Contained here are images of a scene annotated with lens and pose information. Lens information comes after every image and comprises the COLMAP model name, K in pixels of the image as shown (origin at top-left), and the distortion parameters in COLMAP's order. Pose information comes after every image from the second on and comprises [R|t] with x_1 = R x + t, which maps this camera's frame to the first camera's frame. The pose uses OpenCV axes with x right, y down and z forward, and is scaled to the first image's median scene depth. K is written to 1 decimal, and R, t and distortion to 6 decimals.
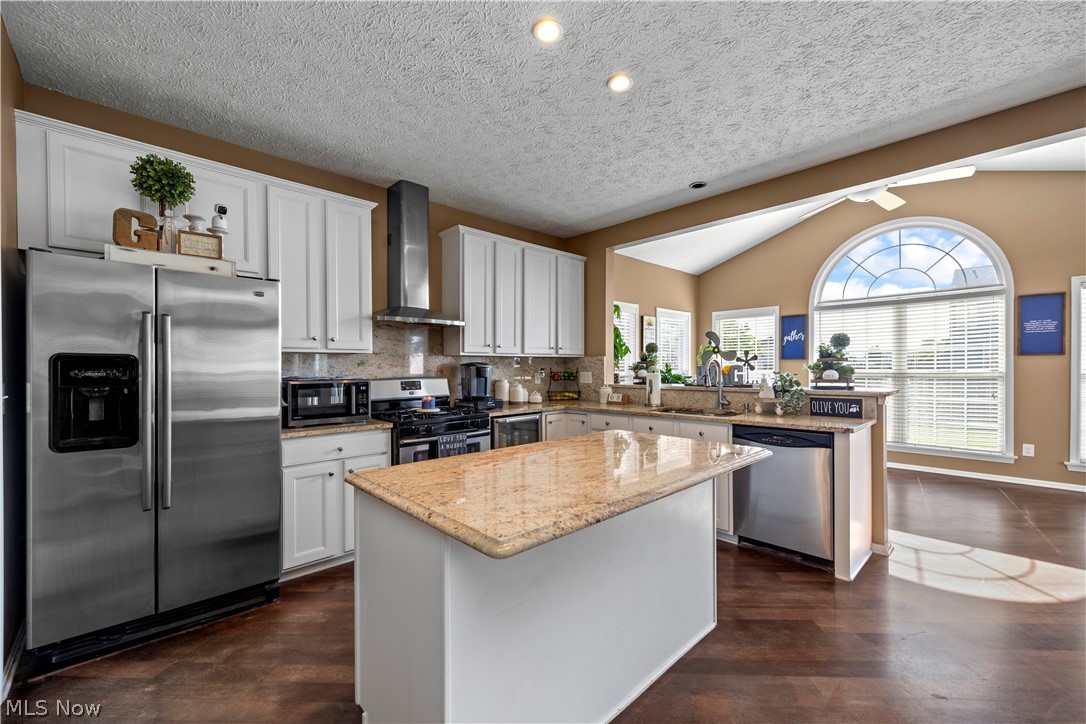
lens RADIAL K [[440.2, 0, 542.5], [0, 440.2, 369.8], [0, 0, 1]] dist [0.001569, -0.000148]
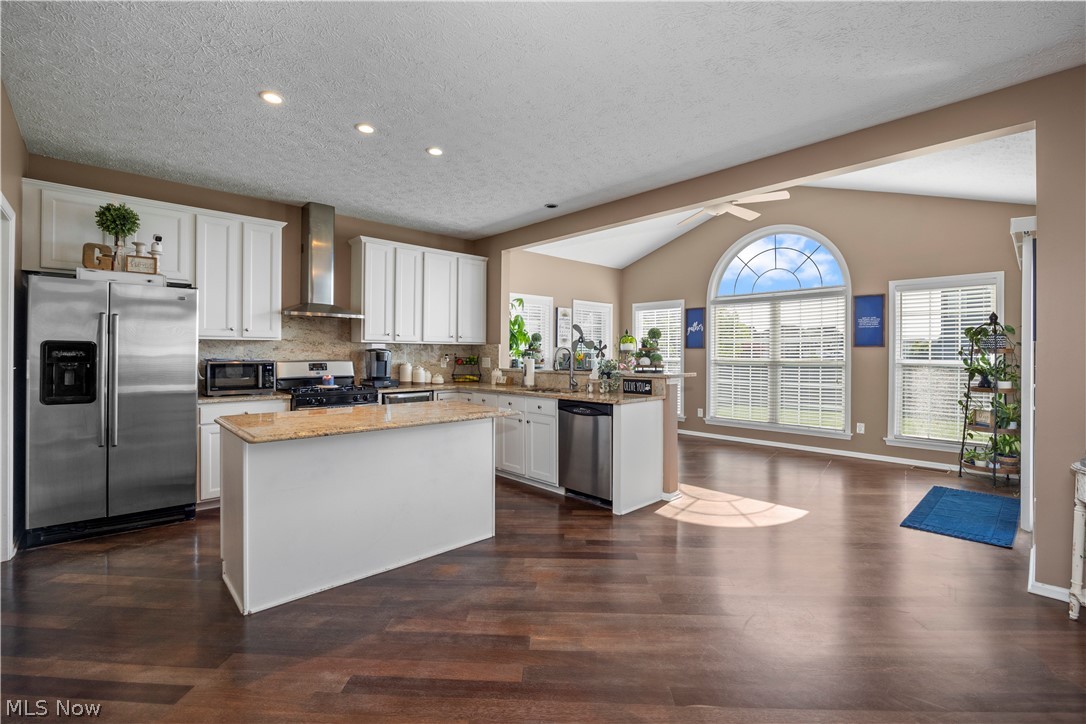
lens RADIAL K [[475.1, 0, 539.5], [0, 475.1, 353.1], [0, 0, 1]] dist [-0.019306, 0.000479]
pose [[0.999930, 0.009747, -0.006671, 0.338277], [-0.009795, 0.999926, -0.007266, 0.000769], [0.006600, 0.007331, 0.999951, -0.325854]]
